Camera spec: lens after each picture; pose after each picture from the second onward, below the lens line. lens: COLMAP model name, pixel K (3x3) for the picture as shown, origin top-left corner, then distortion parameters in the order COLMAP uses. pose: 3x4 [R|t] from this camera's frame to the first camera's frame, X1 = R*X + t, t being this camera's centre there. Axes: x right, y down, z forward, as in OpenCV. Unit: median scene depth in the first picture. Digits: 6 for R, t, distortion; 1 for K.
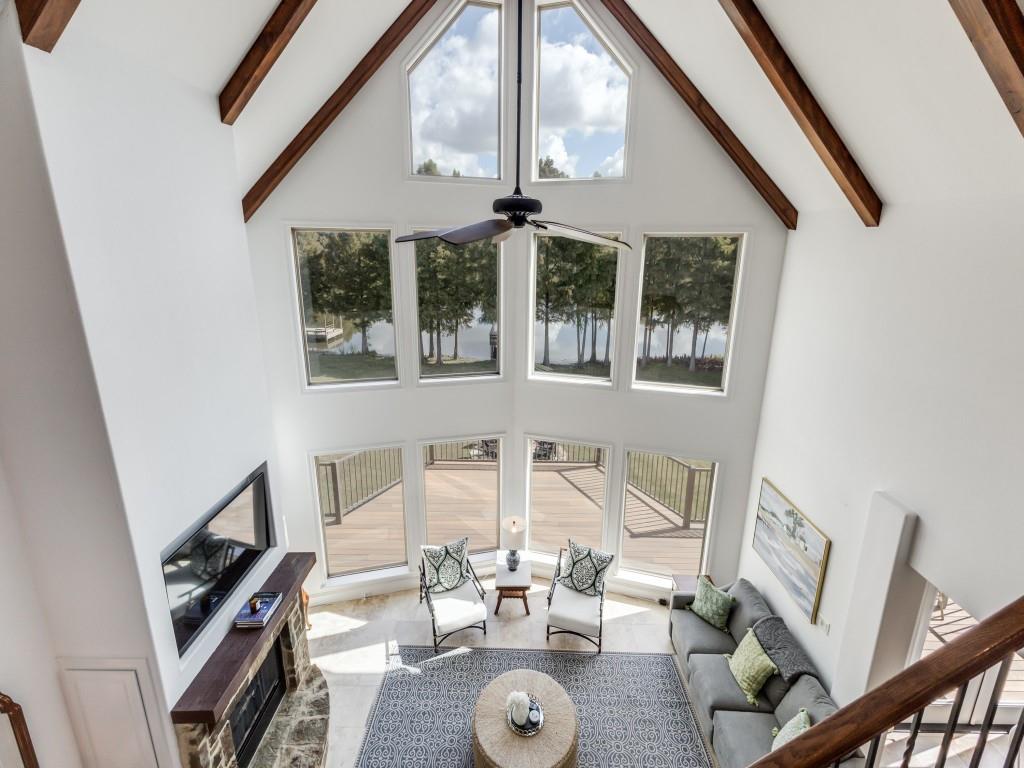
lens RADIAL K [[443.1, 0, 511.2], [0, 443.1, 349.5], [0, 0, 1]] dist [0.005430, -0.000131]
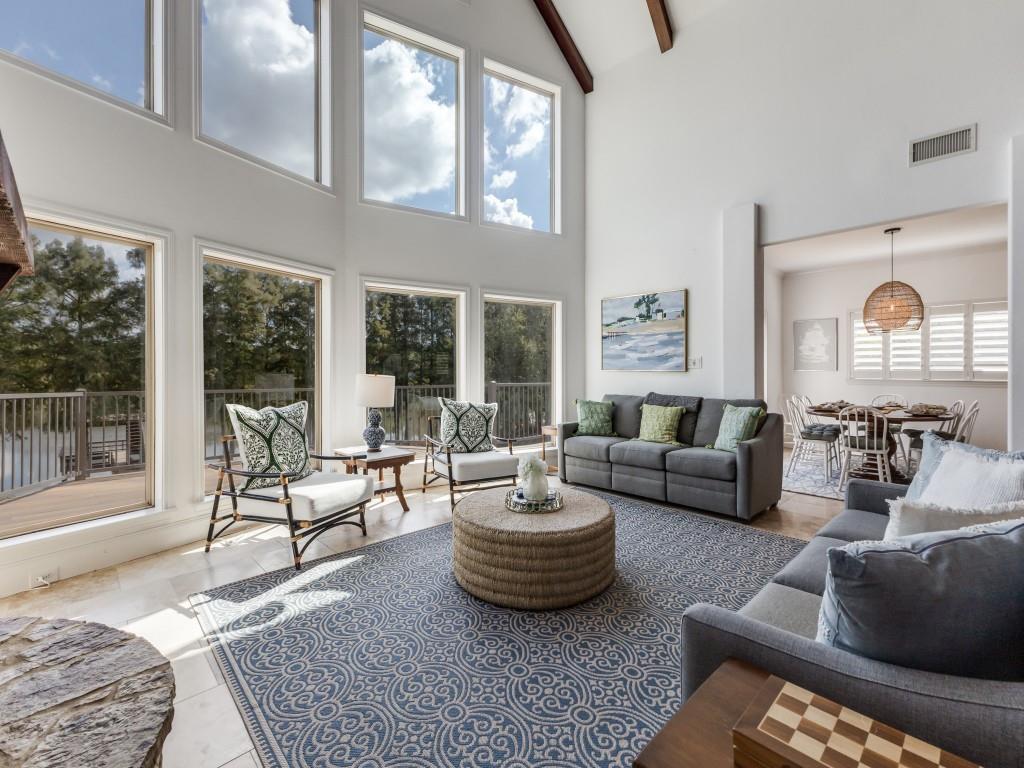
lens RADIAL K [[443.1, 0, 512.3], [0, 443.1, 372.9], [0, 0, 1]] dist [0.005430, -0.000131]
pose [[0.707909, -0.005470, 0.706283, -0.376535], [0.166635, 0.973036, -0.159482, 0.611559], [-0.686366, 0.230590, 0.689732, 0.436296]]
